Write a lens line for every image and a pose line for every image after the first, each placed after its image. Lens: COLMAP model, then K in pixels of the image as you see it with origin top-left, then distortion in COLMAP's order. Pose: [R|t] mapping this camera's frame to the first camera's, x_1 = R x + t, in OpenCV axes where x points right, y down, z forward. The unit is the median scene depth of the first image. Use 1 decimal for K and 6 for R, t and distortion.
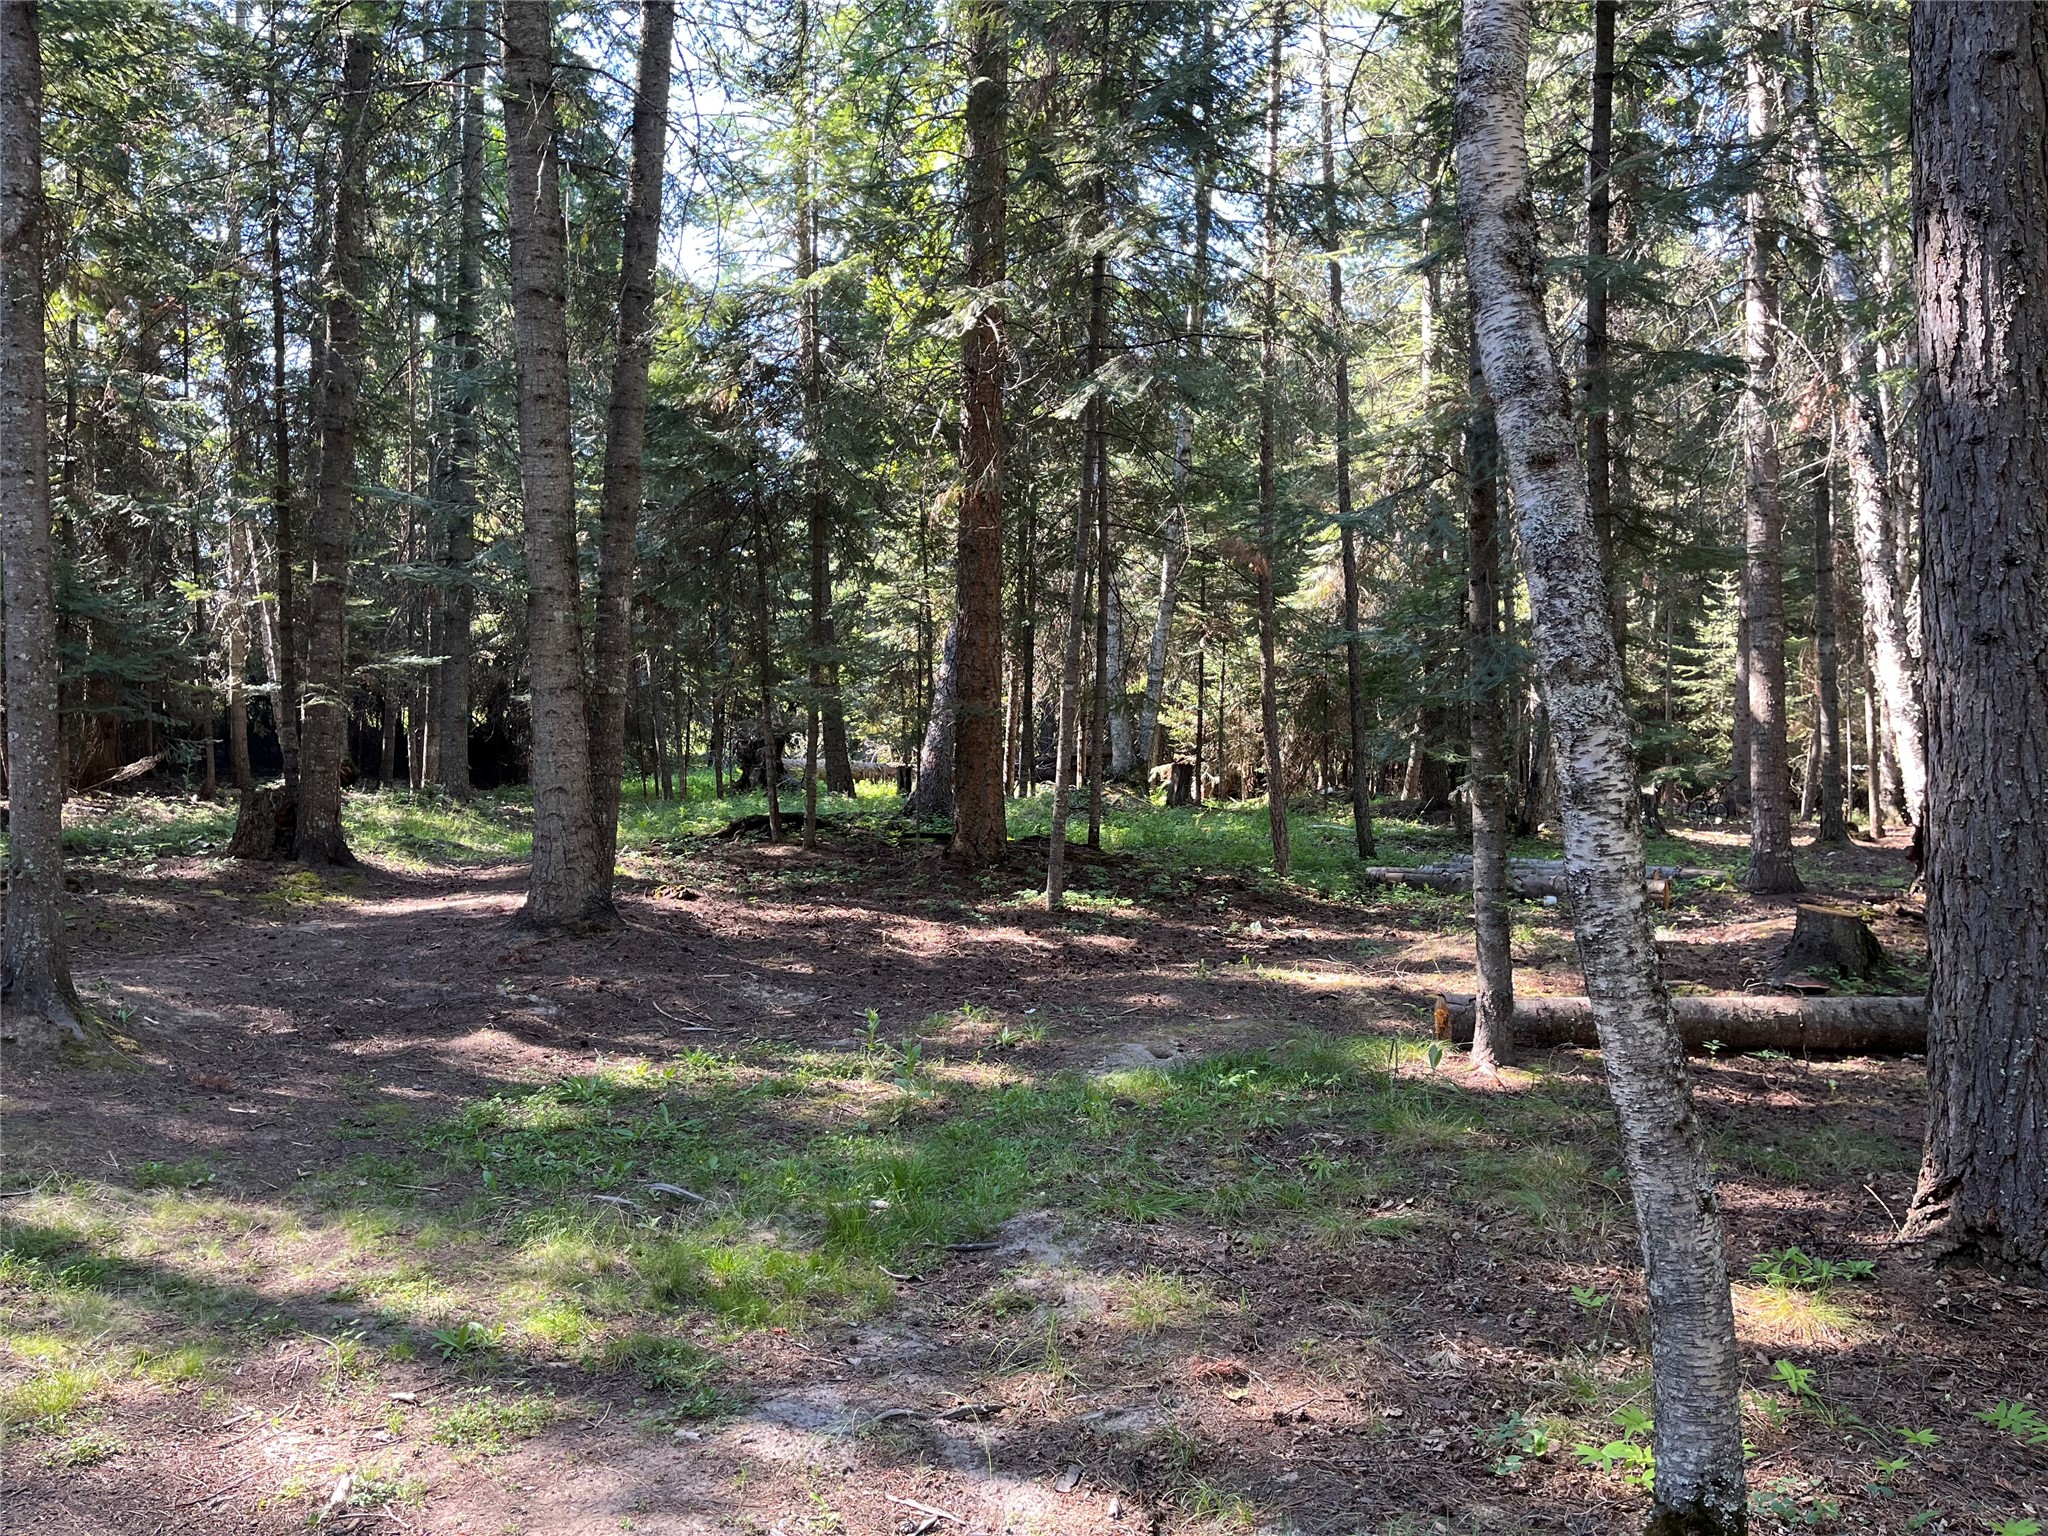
lens RADIAL K [[1533.8, 0, 1013.9], [0, 1533.8, 778.0], [0, 0, 1]] dist [0.064143, -0.097056]
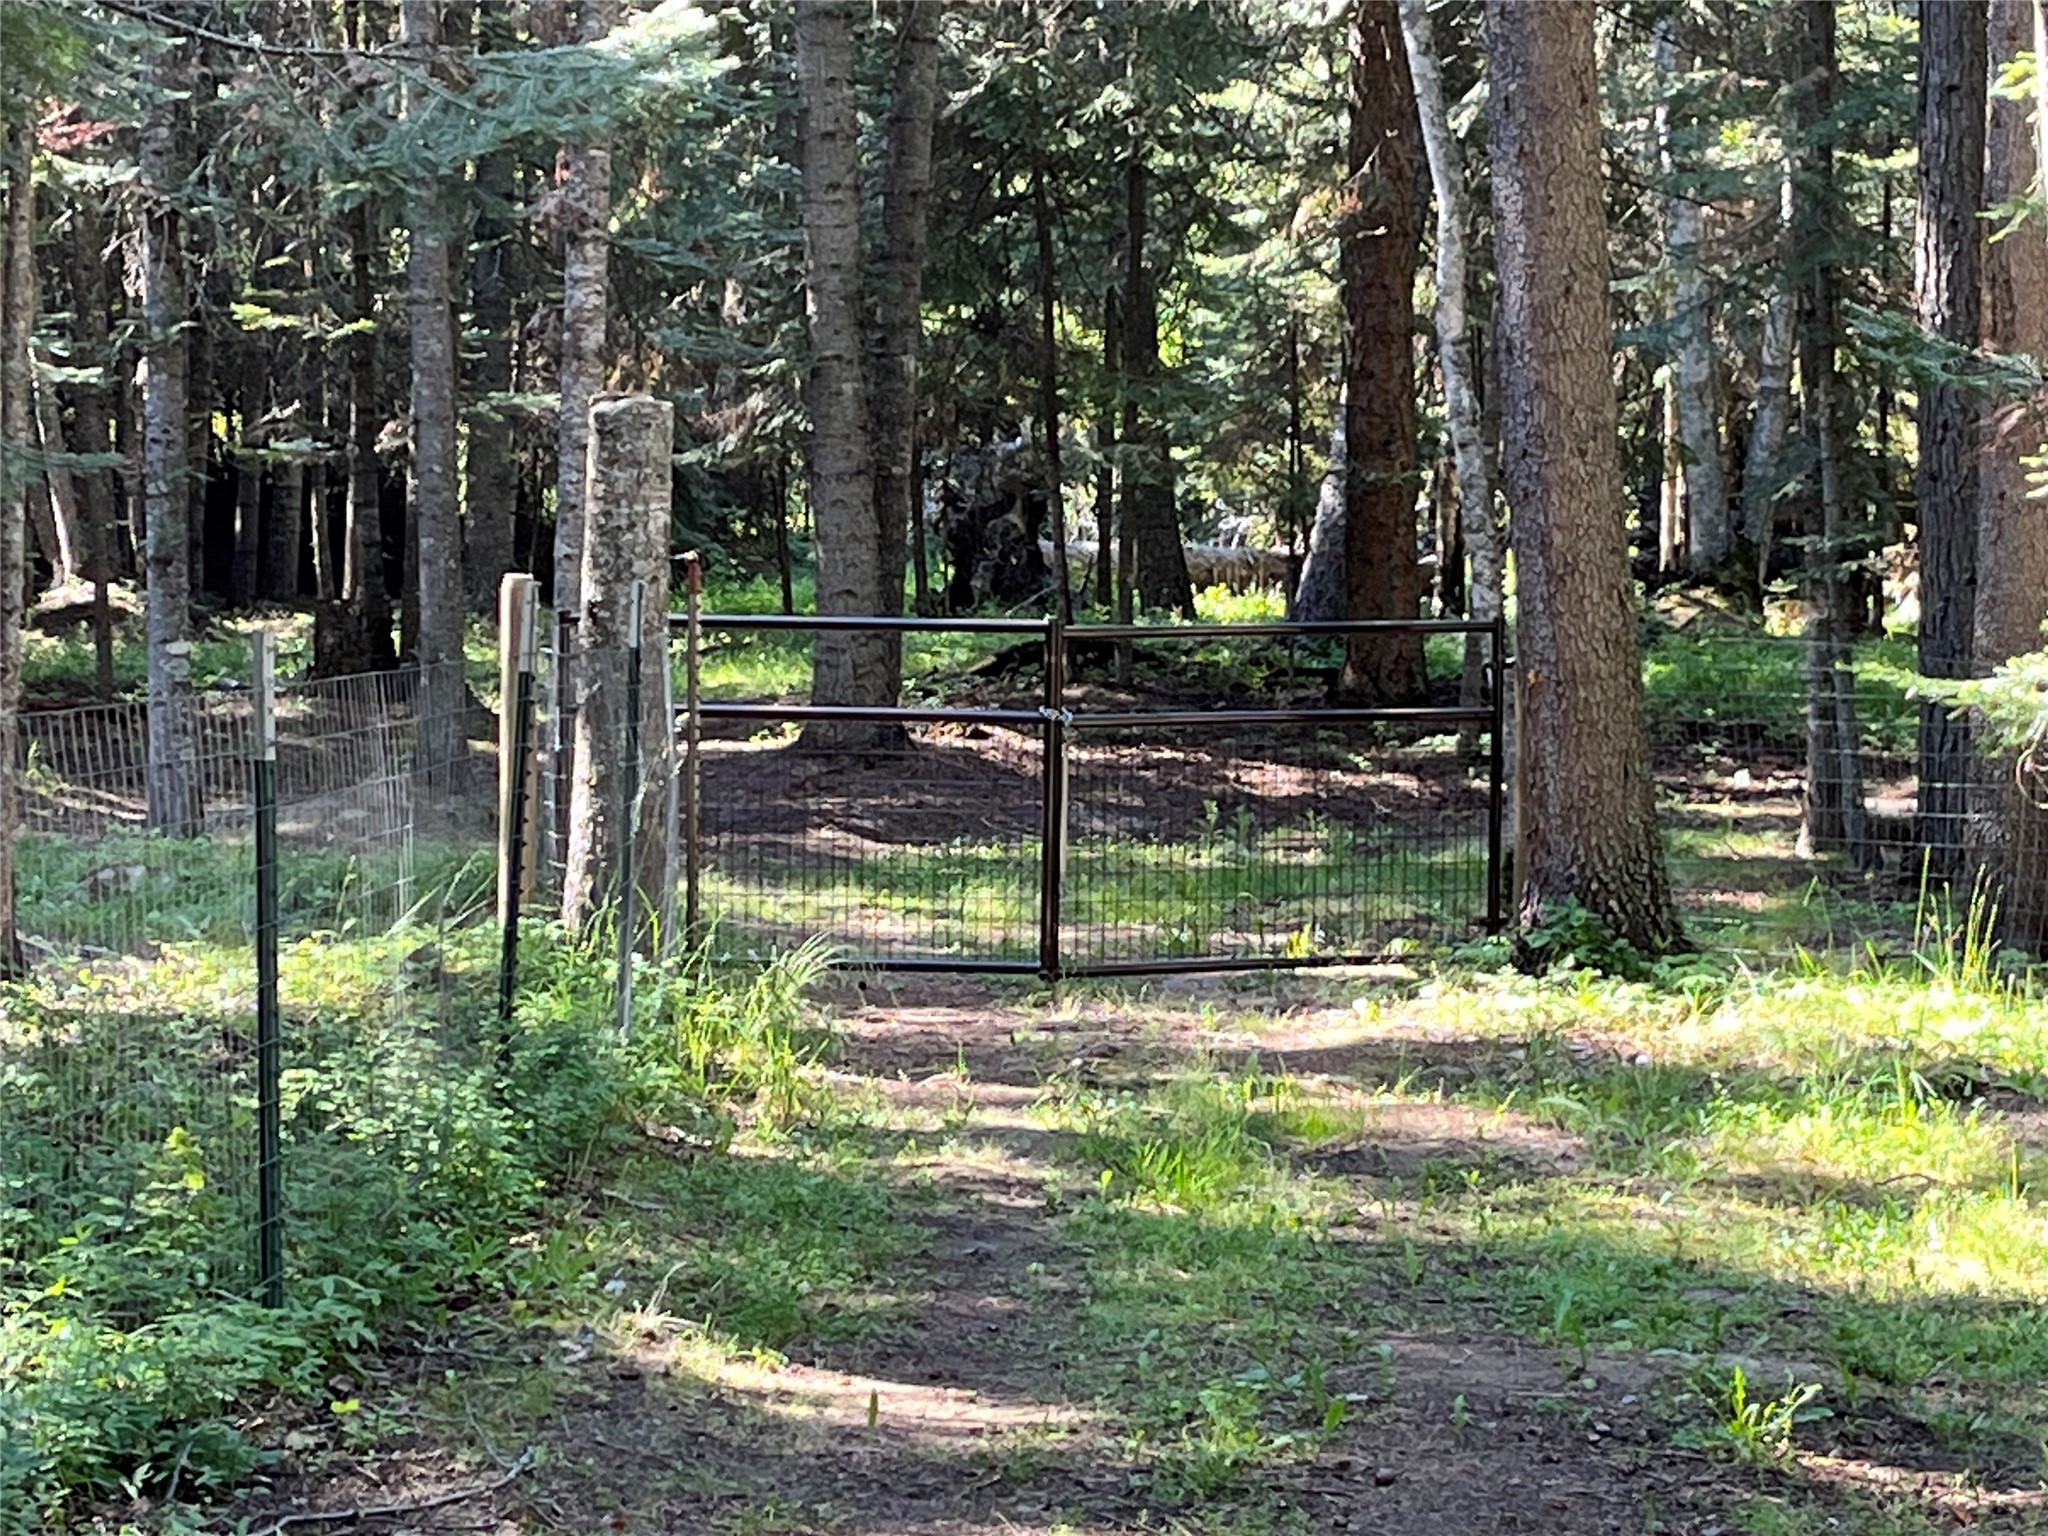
lens RADIAL K [[5054.4, 0, 1023.4], [0, 5054.4, 766.9], [0, 0, 1]] dist [0.073186, 0.000000]
pose [[0.990535, -0.001098, -0.137257, 0.176377], [0.005999, 0.999359, 0.035293, 0.005566], [0.137130, -0.035782, 0.989907, -1.685369]]
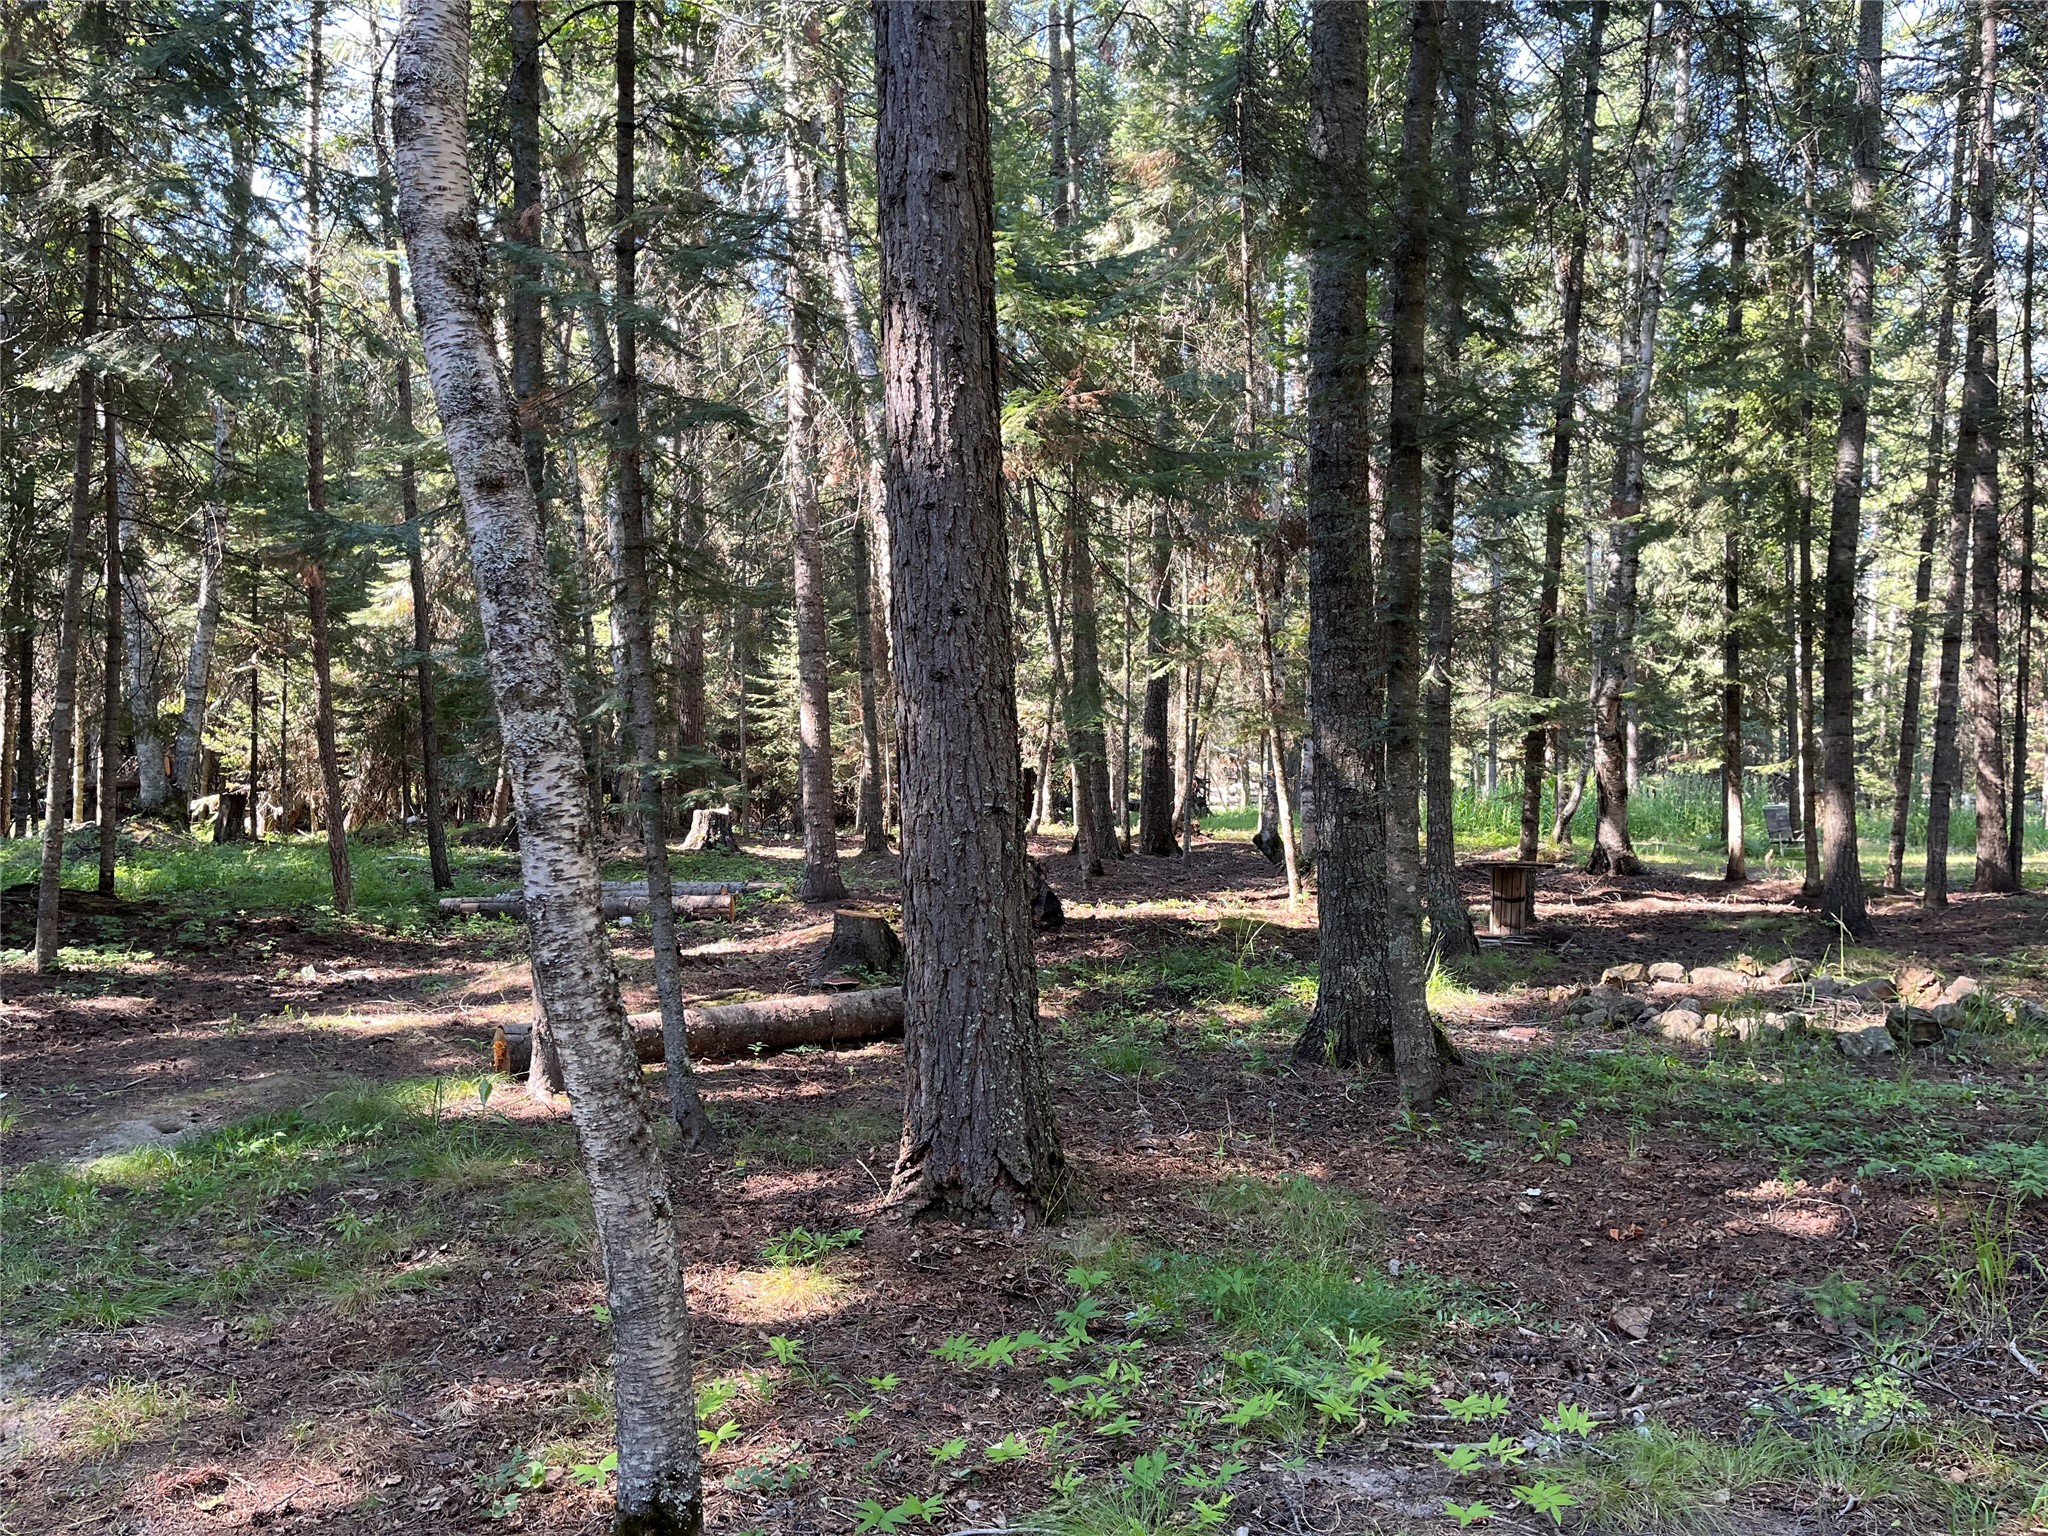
lens RADIAL K [[1533.8, 0, 1017.1], [0, 1533.8, 779.1], [0, 0, 1]] dist [0.064143, -0.097056]
pose [[0.841795, -0.013097, 0.539638, 0.020648], [0.021304, 0.999733, -0.008969, -0.000131], [-0.539377, 0.019047, 0.841849, -0.002748]]
